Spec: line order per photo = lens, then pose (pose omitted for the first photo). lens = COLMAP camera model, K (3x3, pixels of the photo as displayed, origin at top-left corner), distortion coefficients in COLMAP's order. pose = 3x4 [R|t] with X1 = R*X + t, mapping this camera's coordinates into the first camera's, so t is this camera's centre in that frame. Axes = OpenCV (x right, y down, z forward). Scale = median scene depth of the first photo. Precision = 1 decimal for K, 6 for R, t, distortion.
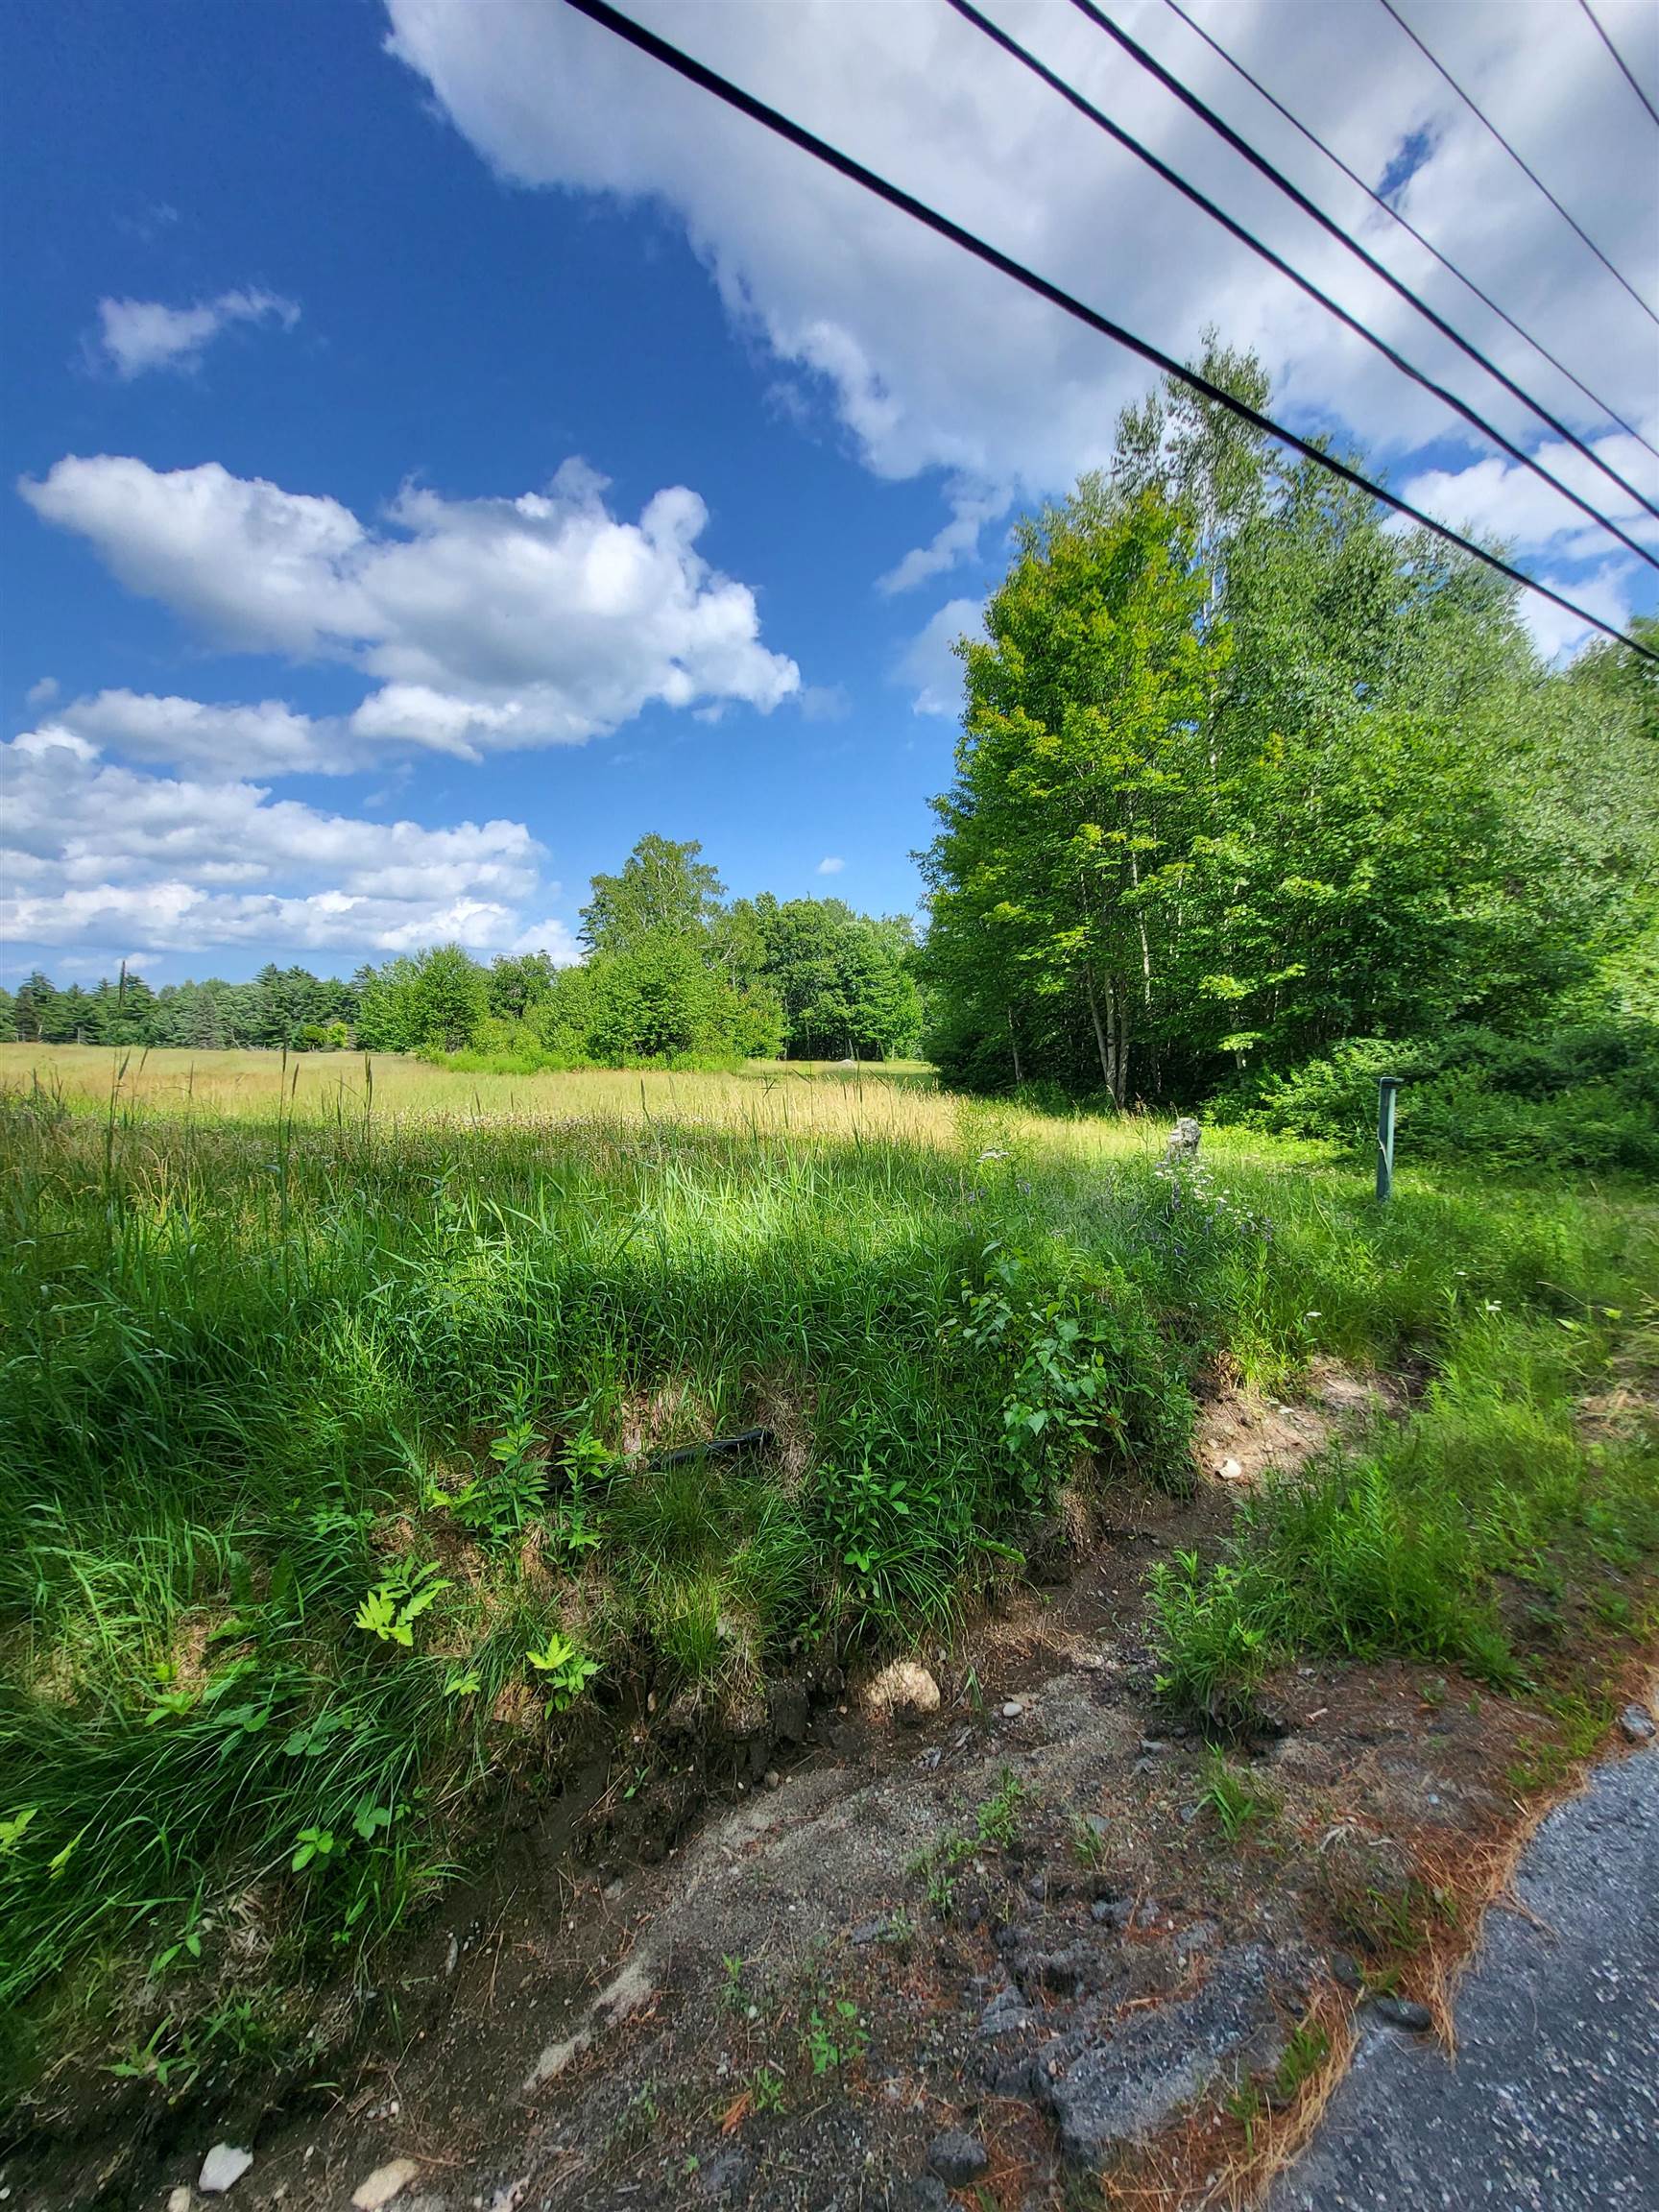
lens RADIAL K [[856.6, 0, 800.9], [0, 856.6, 1017.4], [0, 0, 1]] dist [0.017375, 0.000028]
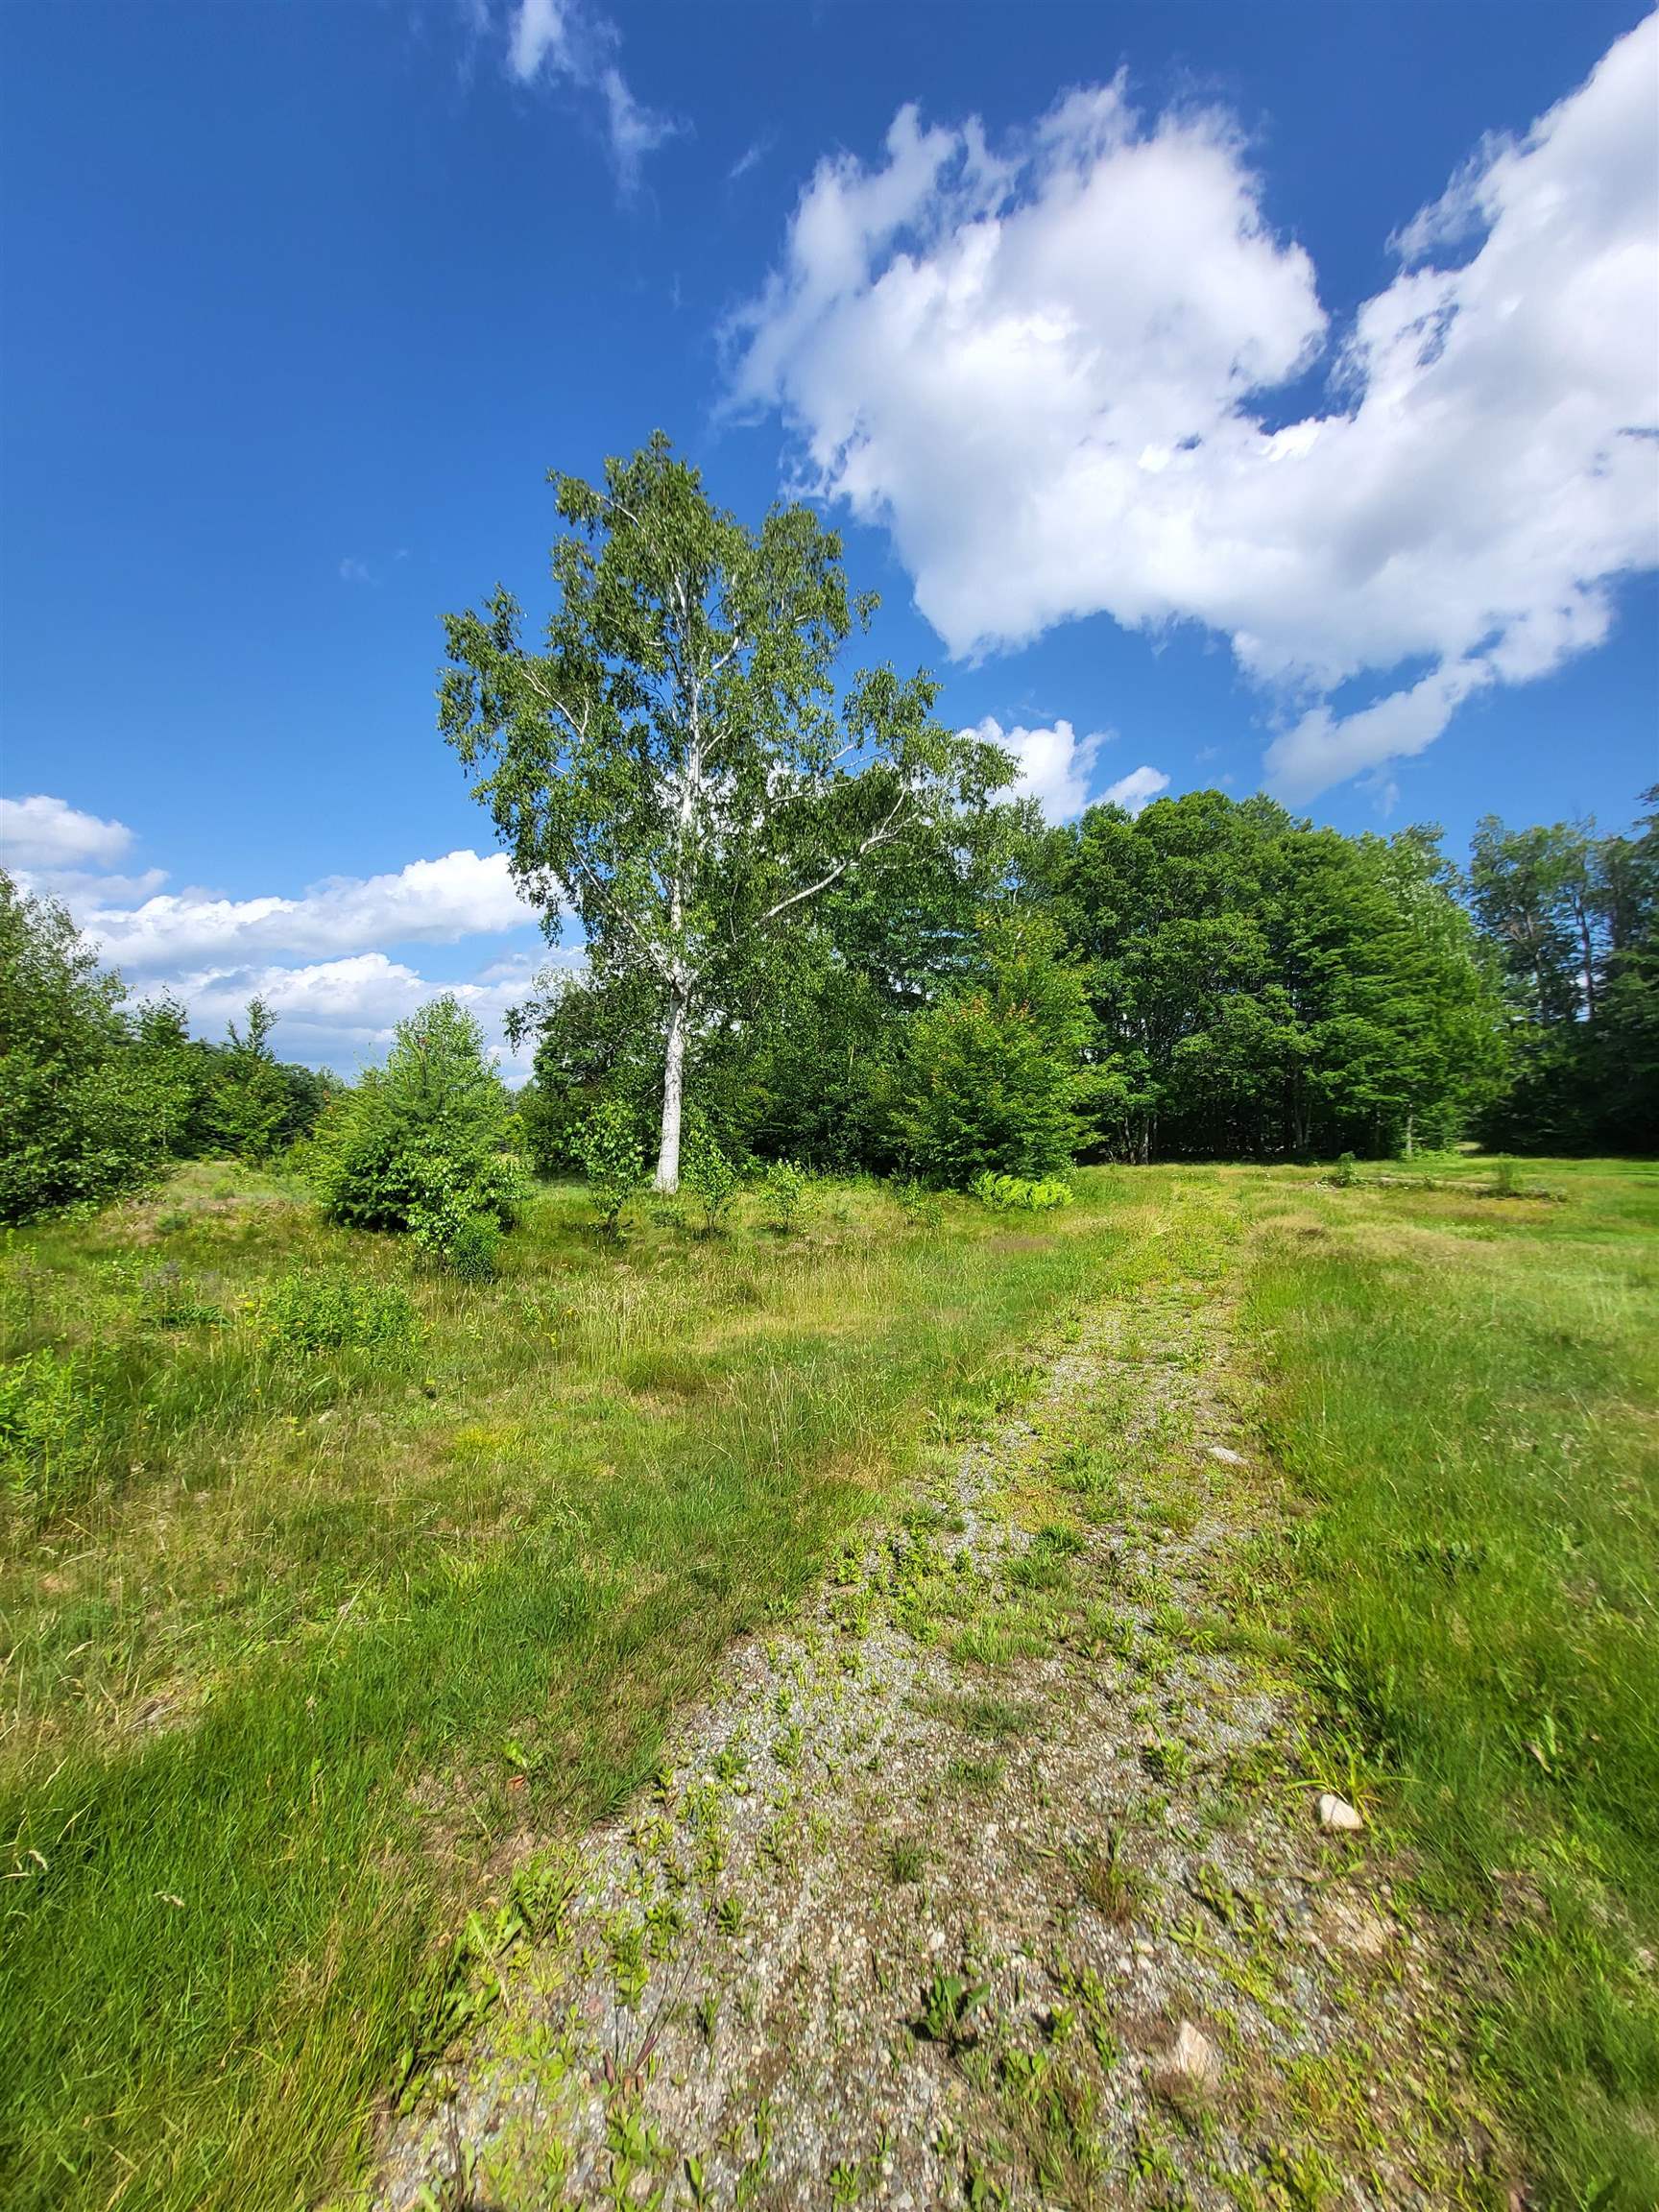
lens RADIAL K [[845.1, 0, 823.3], [0, 845.1, 1092.5], [0, 0, 1]] dist [-0.010204, 0.002415]
pose [[0.912740, -0.045742, -0.405972, 0.007931], [0.039974, 0.998943, -0.022679, 0.019171], [0.406580, 0.004471, 0.913604, 0.540150]]
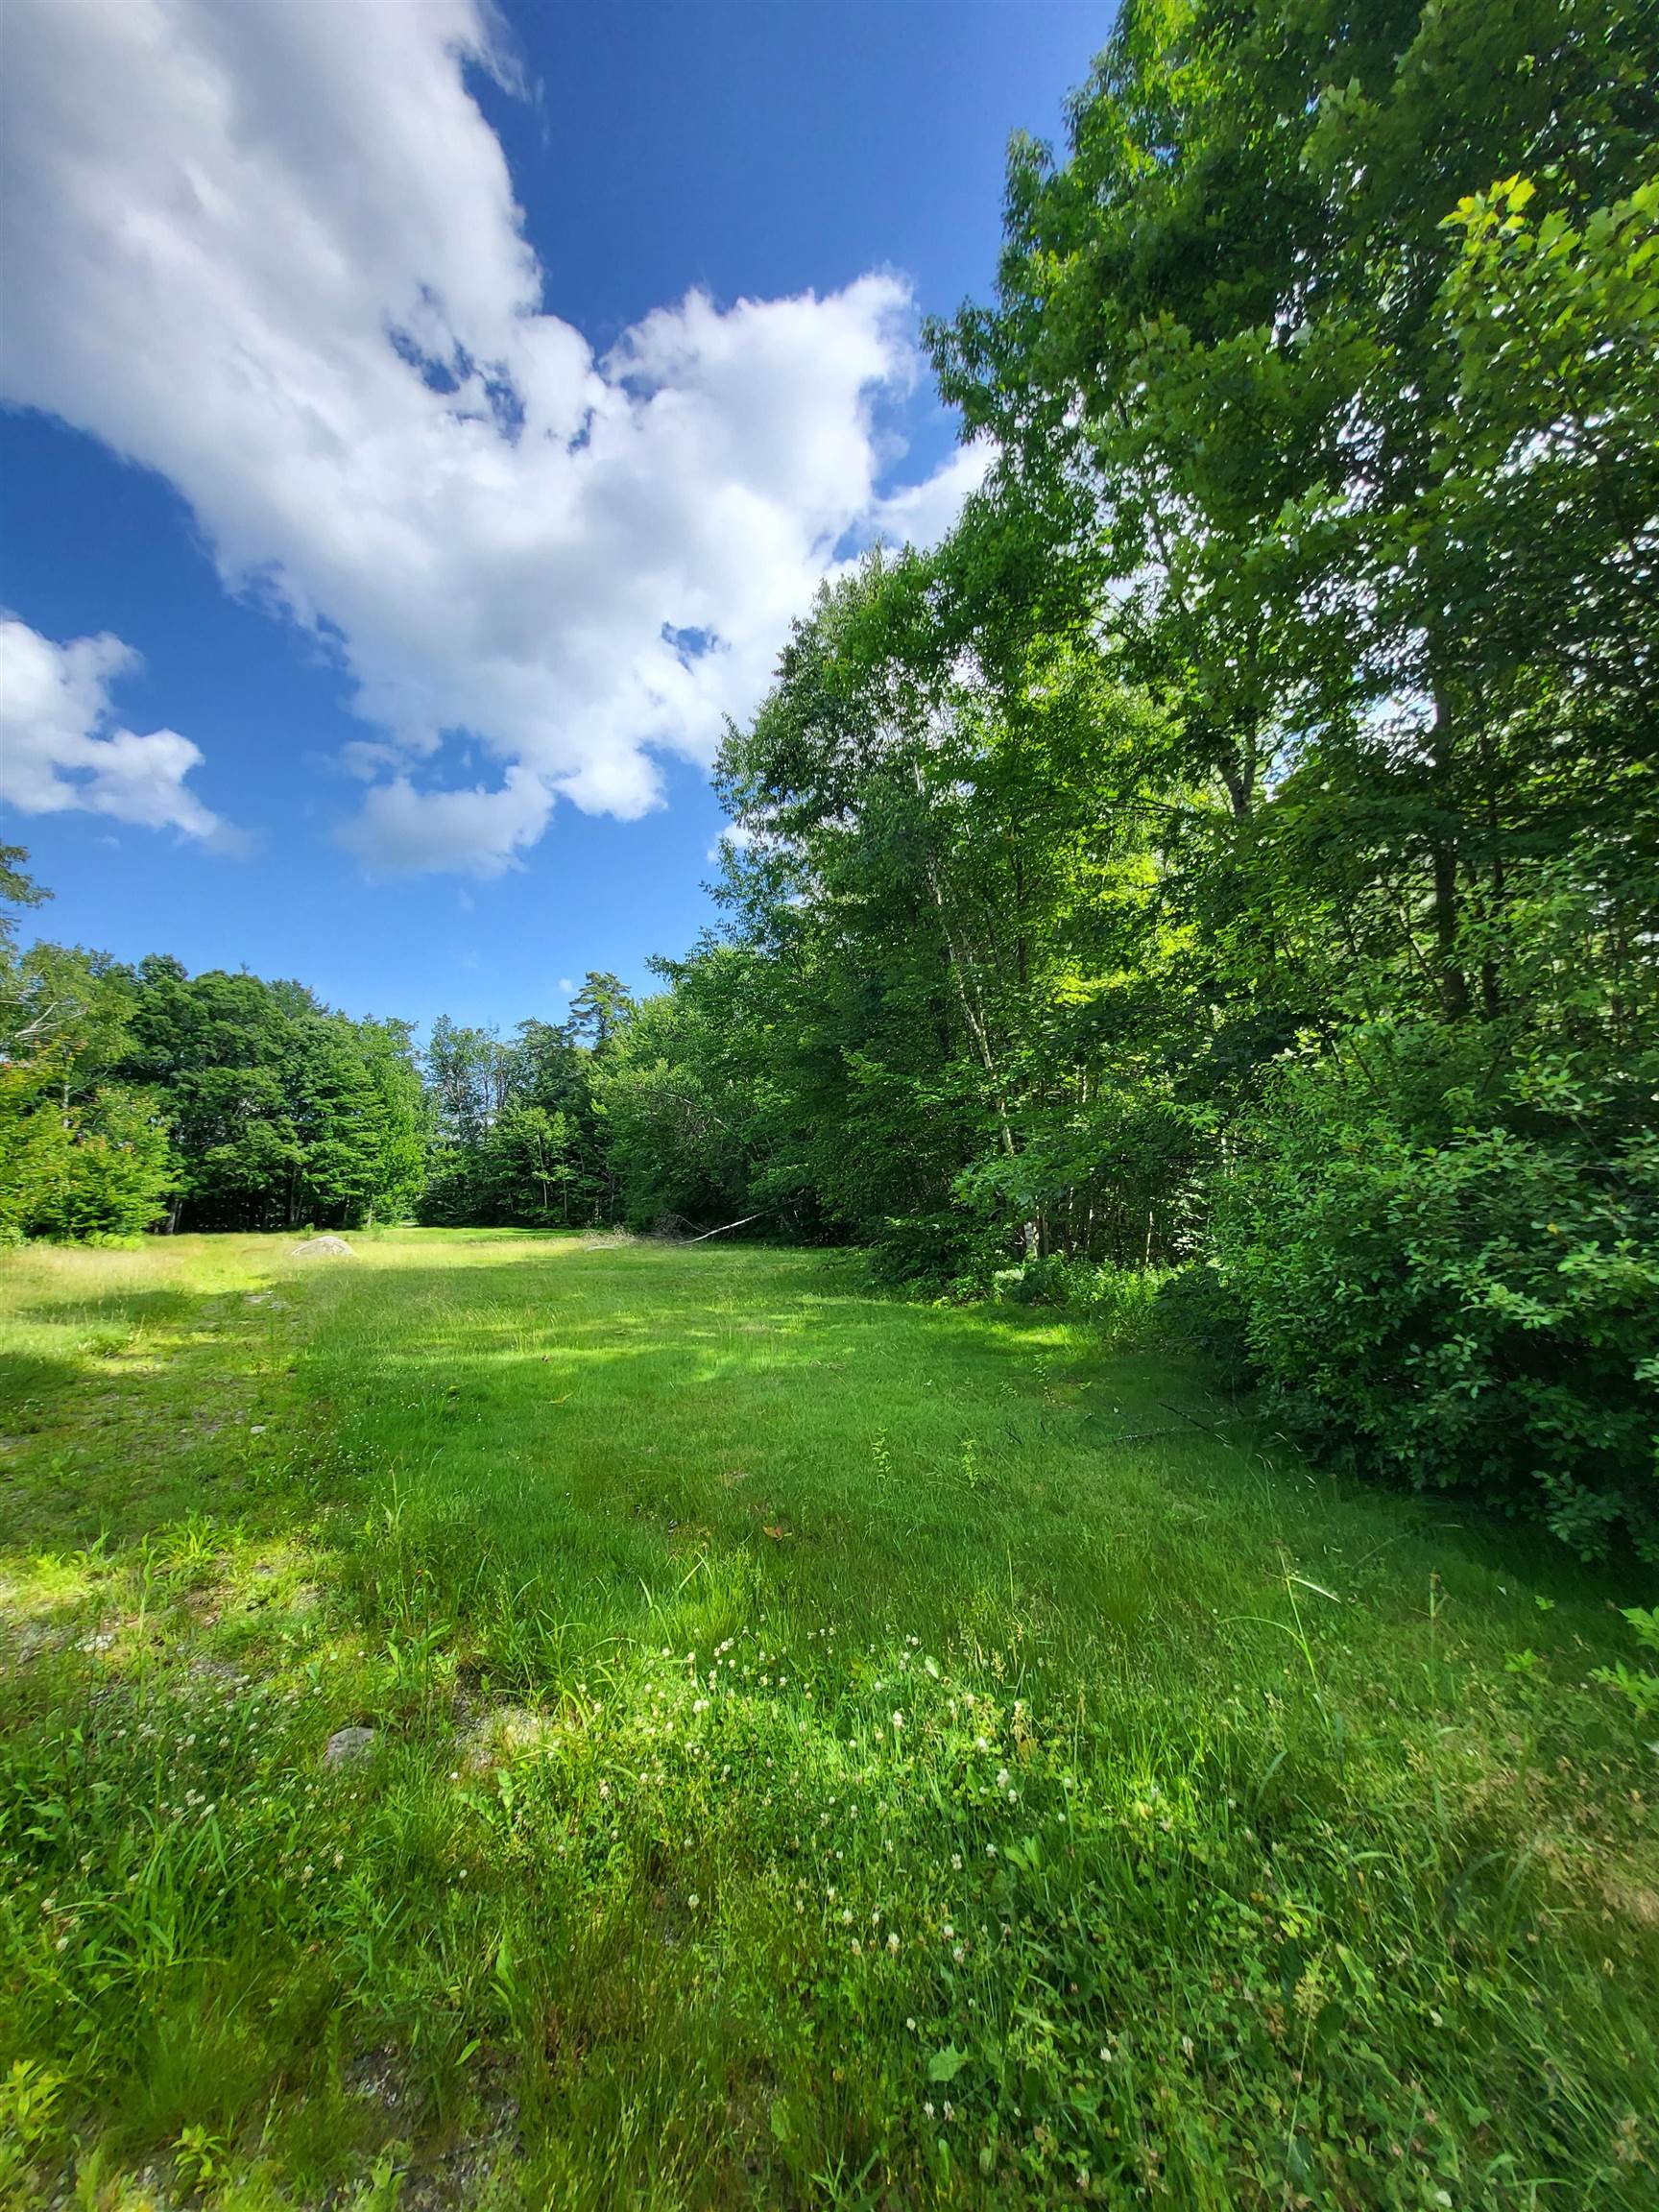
lens RADIAL K [[845.1, 0, 845.4], [0, 845.1, 1099.6], [0, 0, 1]] dist [-0.010204, 0.002415]
pose [[0.798307, 0.052975, 0.599916, 0.000088], [-0.000369, 0.996167, -0.087475, 0.008820], [-0.602251, 0.069610, 0.795266, 0.253814]]
